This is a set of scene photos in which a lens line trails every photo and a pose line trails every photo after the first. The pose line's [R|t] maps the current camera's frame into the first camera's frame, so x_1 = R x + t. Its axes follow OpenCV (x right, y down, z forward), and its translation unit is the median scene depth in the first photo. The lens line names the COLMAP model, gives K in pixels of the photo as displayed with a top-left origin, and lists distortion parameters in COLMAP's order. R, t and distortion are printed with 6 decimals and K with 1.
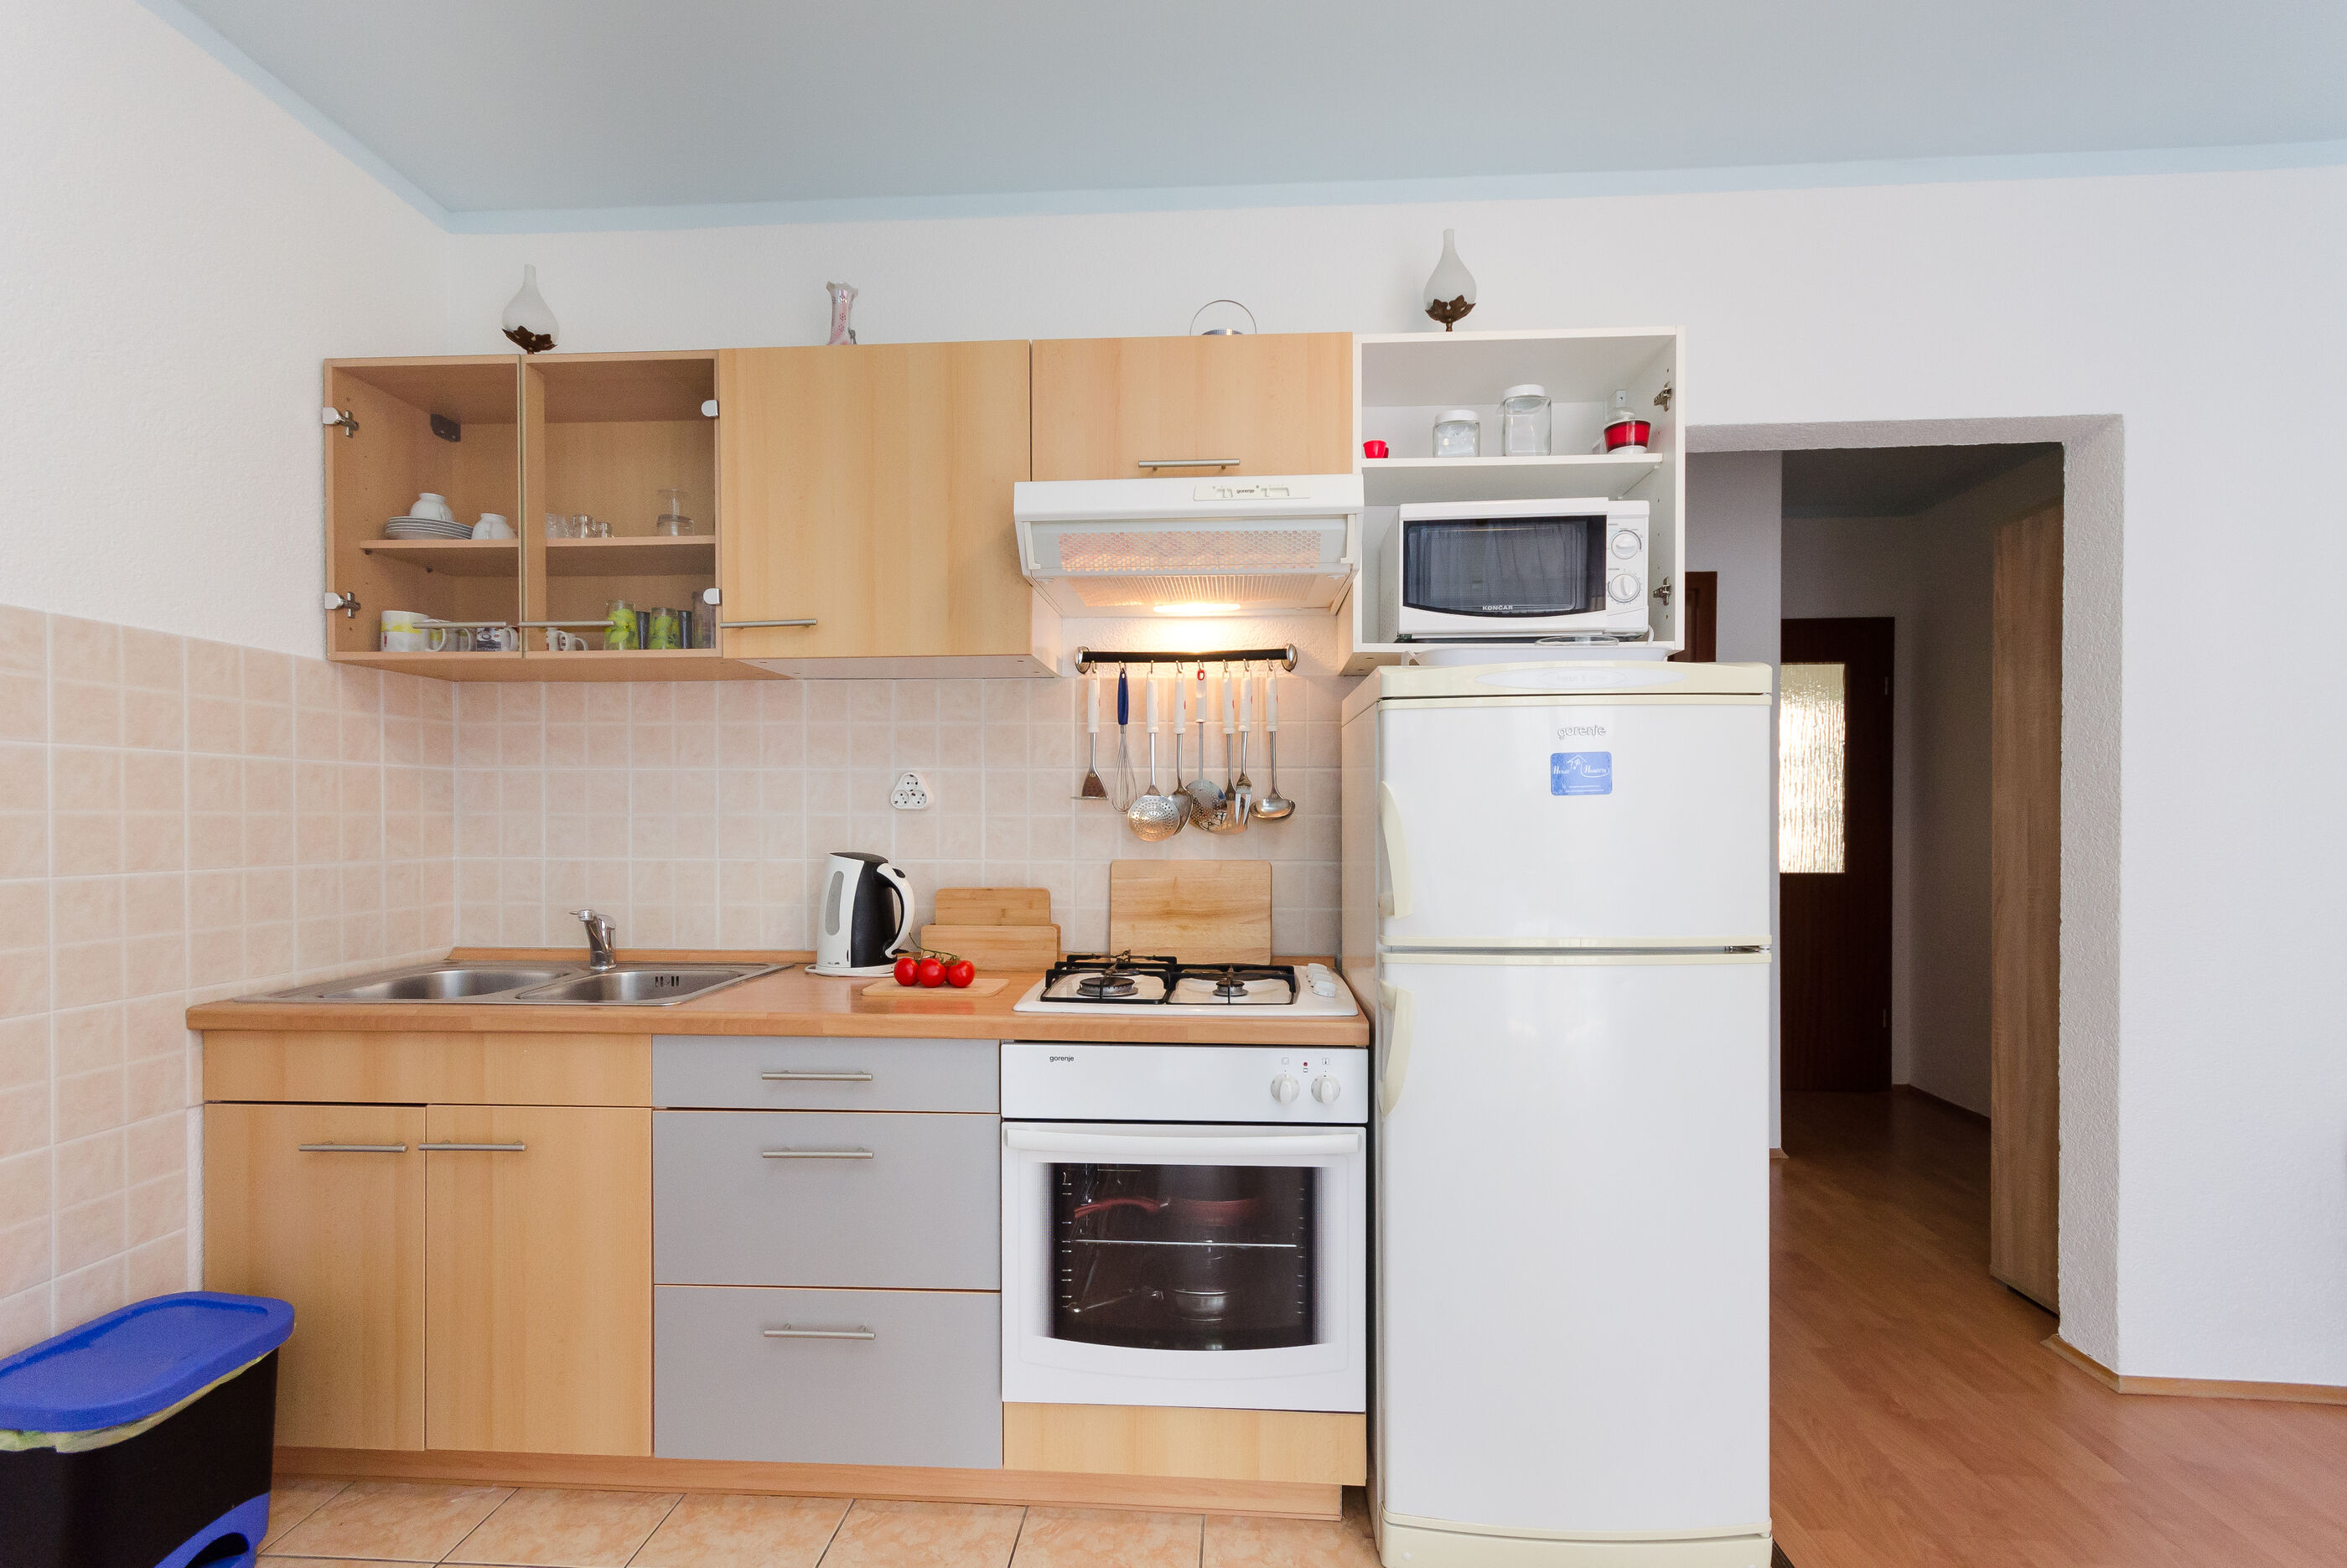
lens RADIAL K [[1049.9, 0, 1168.8], [0, 1049.9, 815.9], [0, 0, 1]] dist [-0.002602, -0.000759]
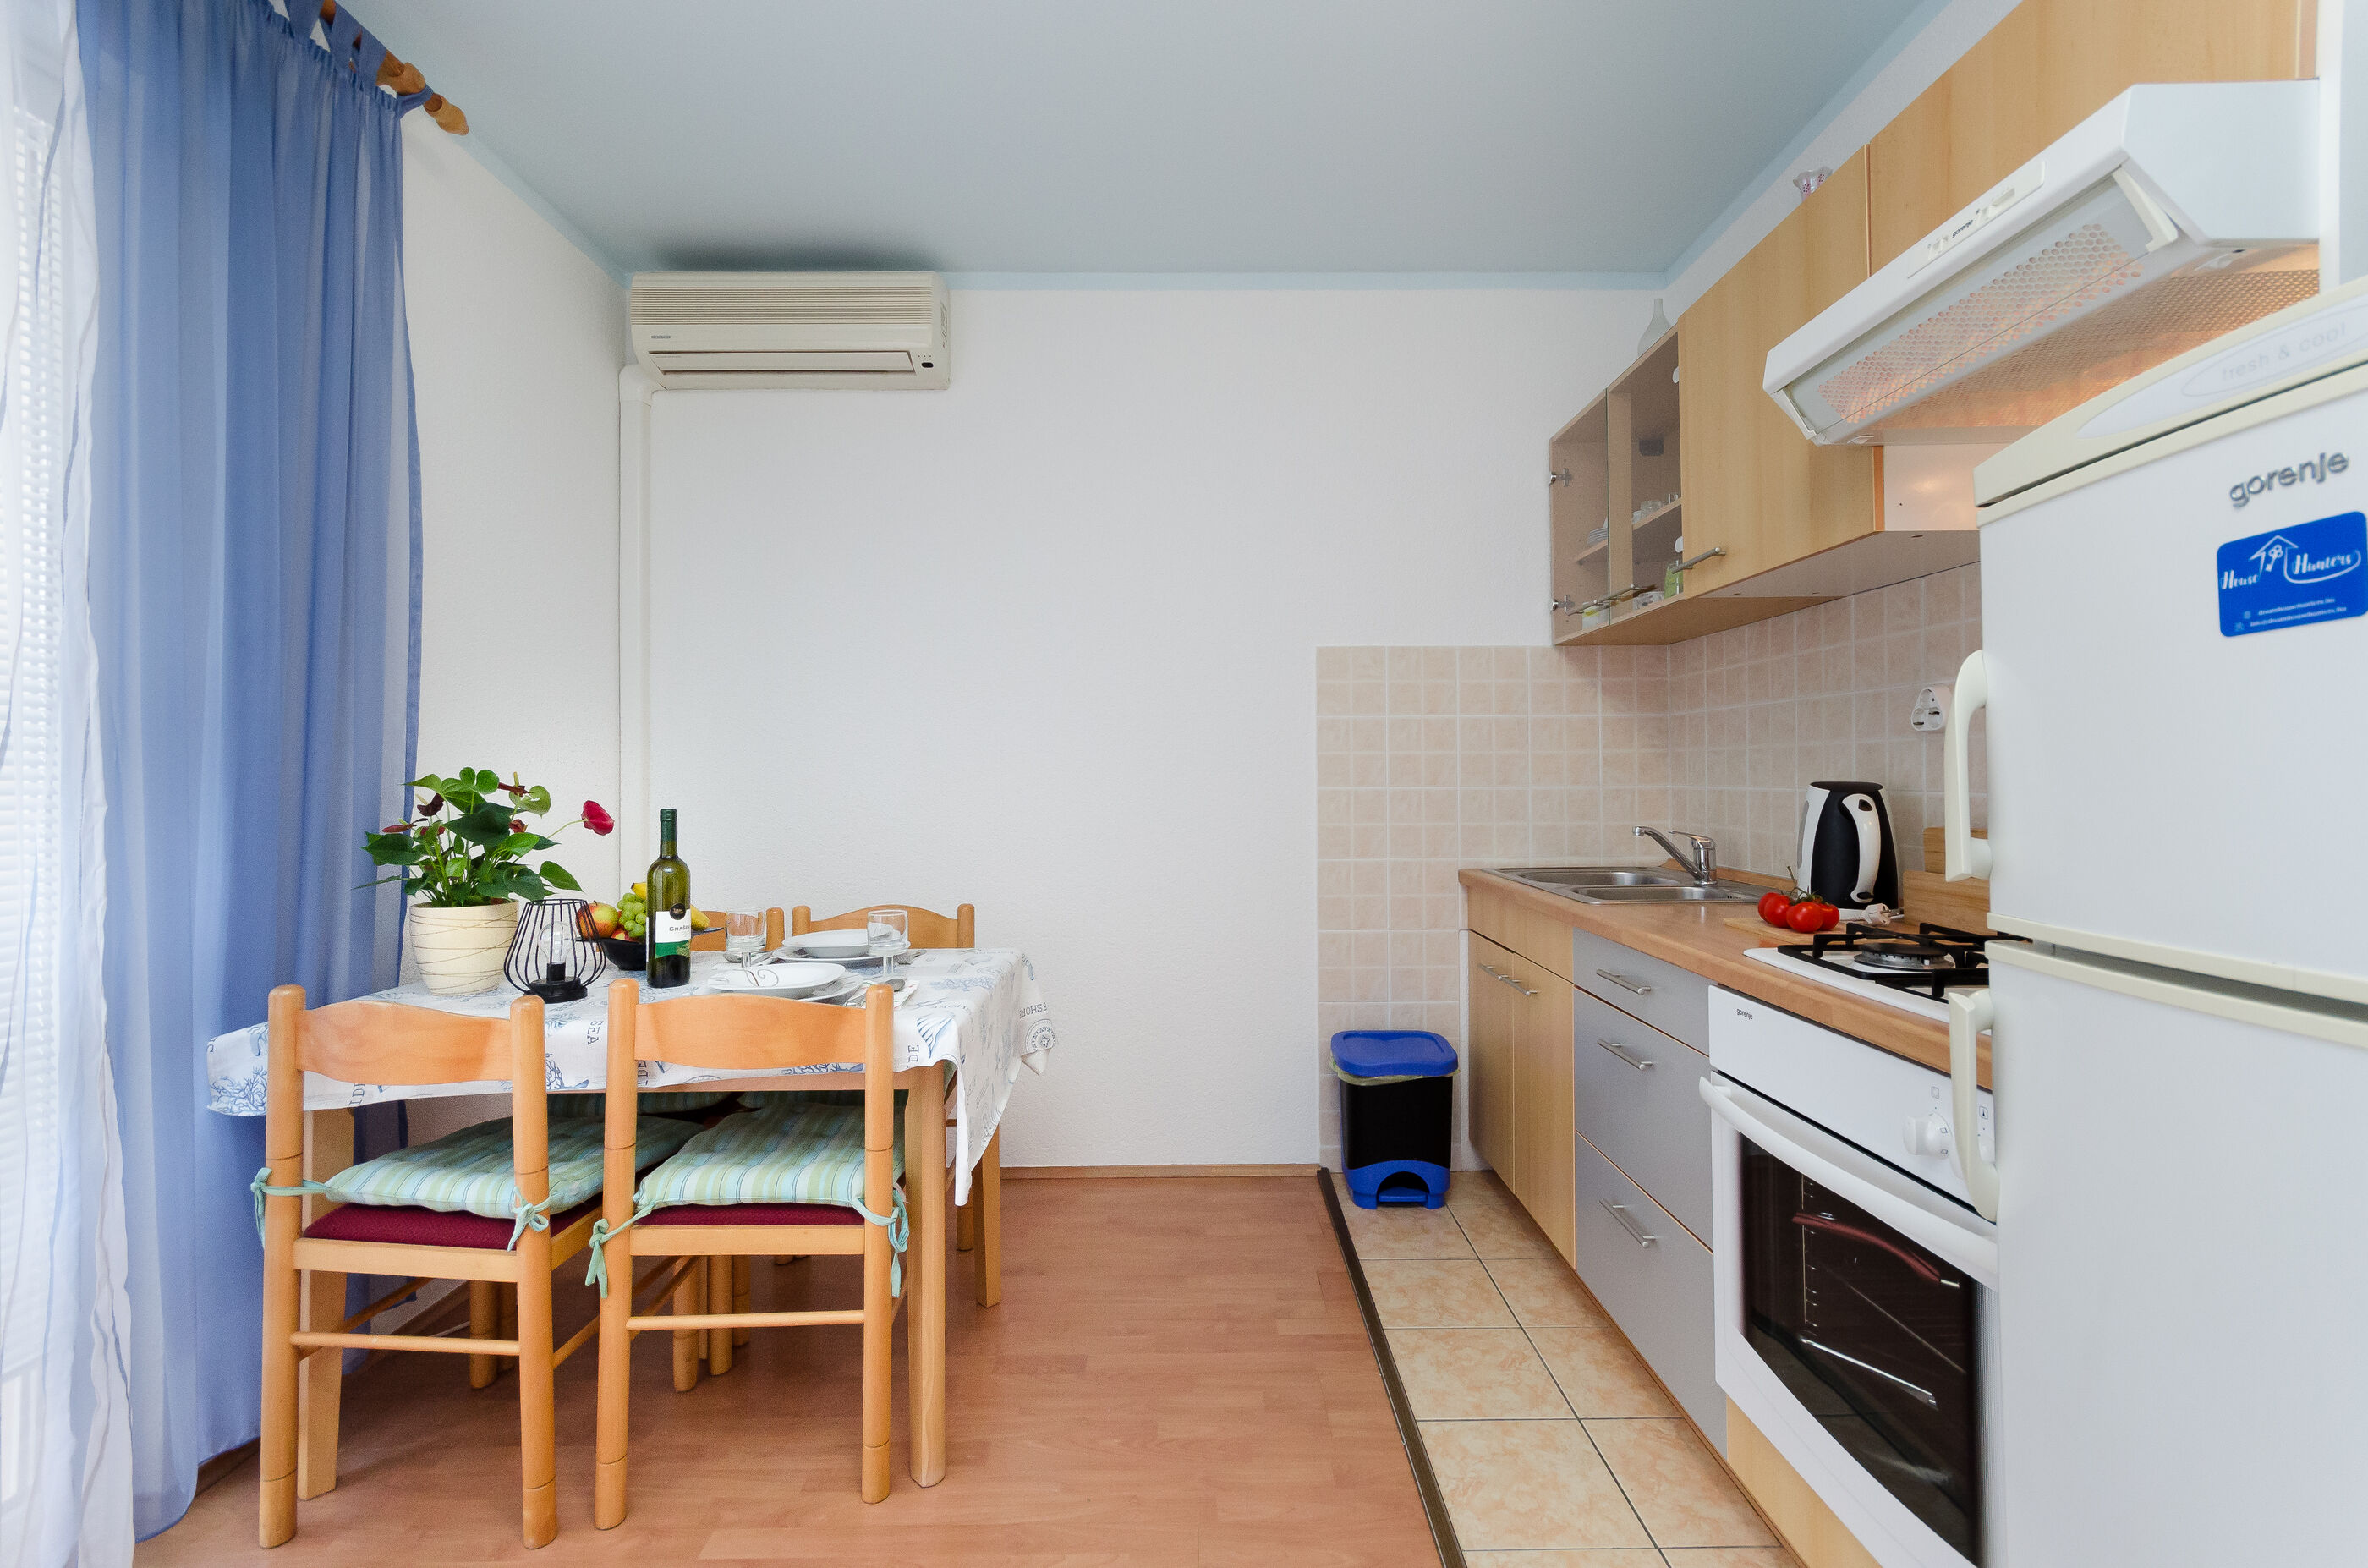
lens RADIAL K [[1065.9, 0, 1185.0], [0, 1065.9, 753.1], [0, 0, 1]] dist [0.000355, -0.000006]
pose [[0.039923, -0.022828, -0.998942, 0.634757], [0.006024, 0.999726, -0.022605, 0.029463], [0.999185, -0.005115, 0.040049, 0.428209]]
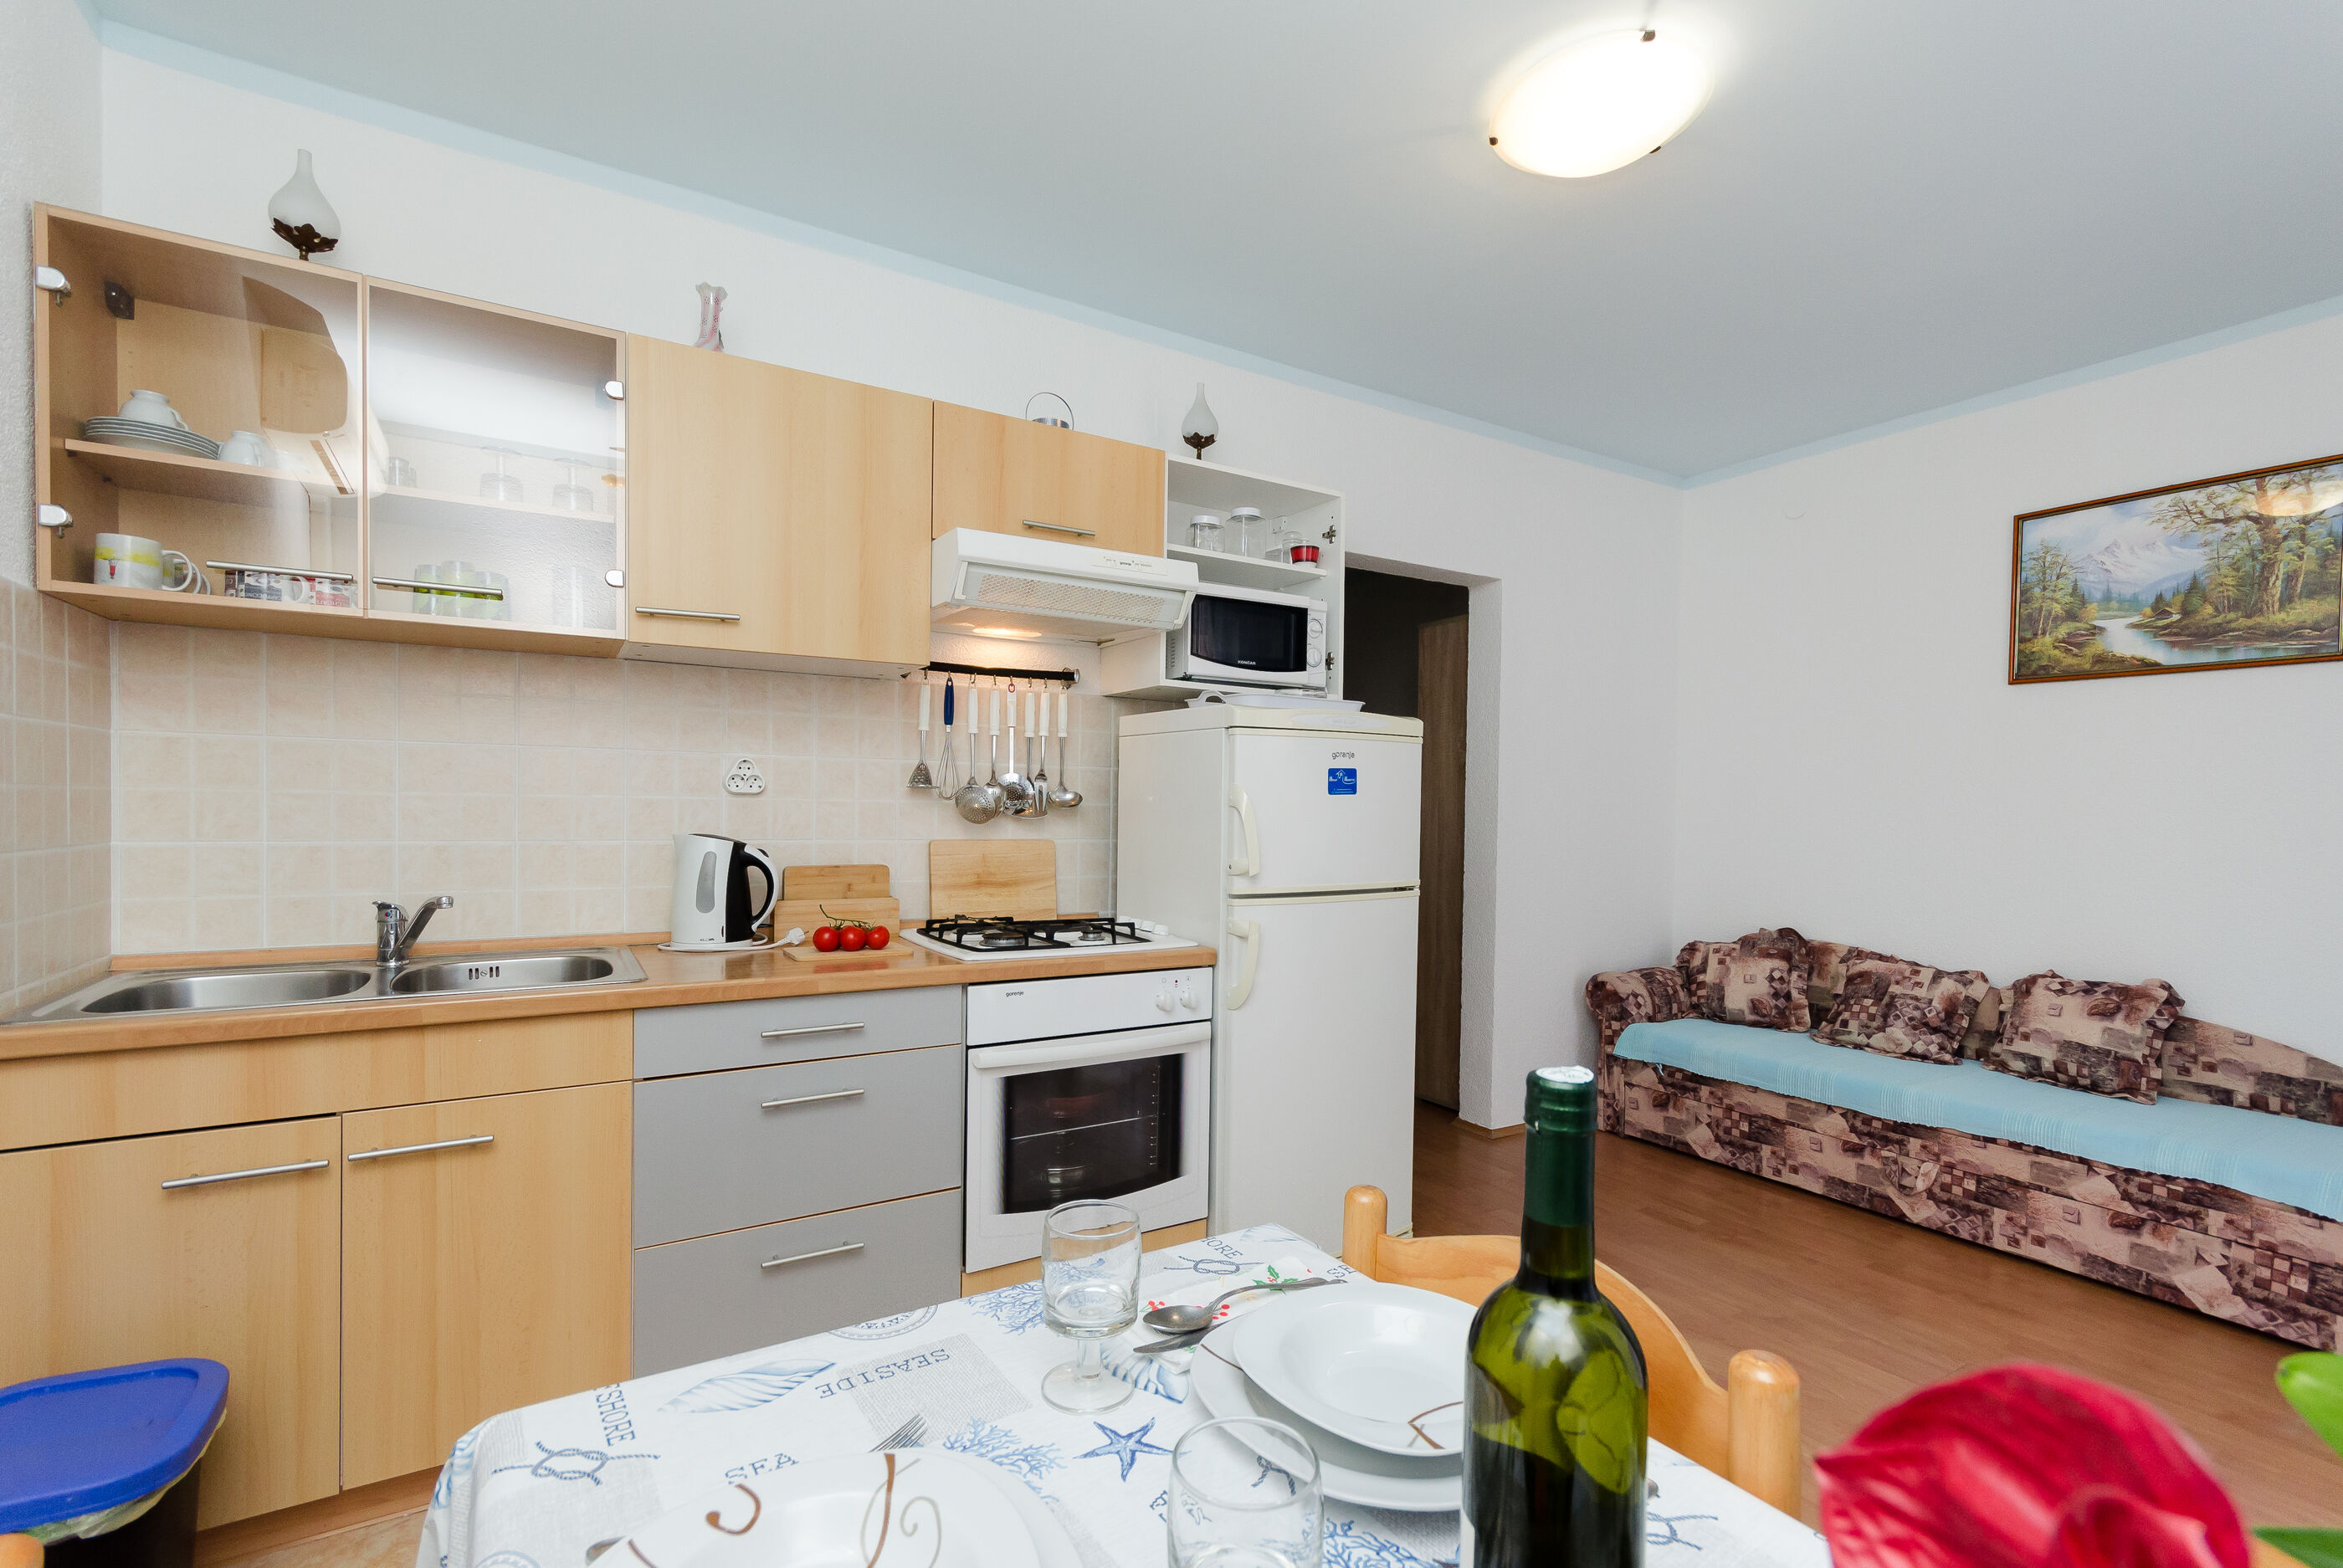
lens RADIAL K [[1048.1, 0, 1166.8], [0, 1048.1, 815.8], [0, 0, 1]] dist [-0.002602, -0.000759]
pose [[0.820672, 0.005128, 0.571376, -0.586743], [-0.014343, 0.999830, 0.011627, -0.001922], [-0.571219, -0.017737, 0.820606, -0.126905]]
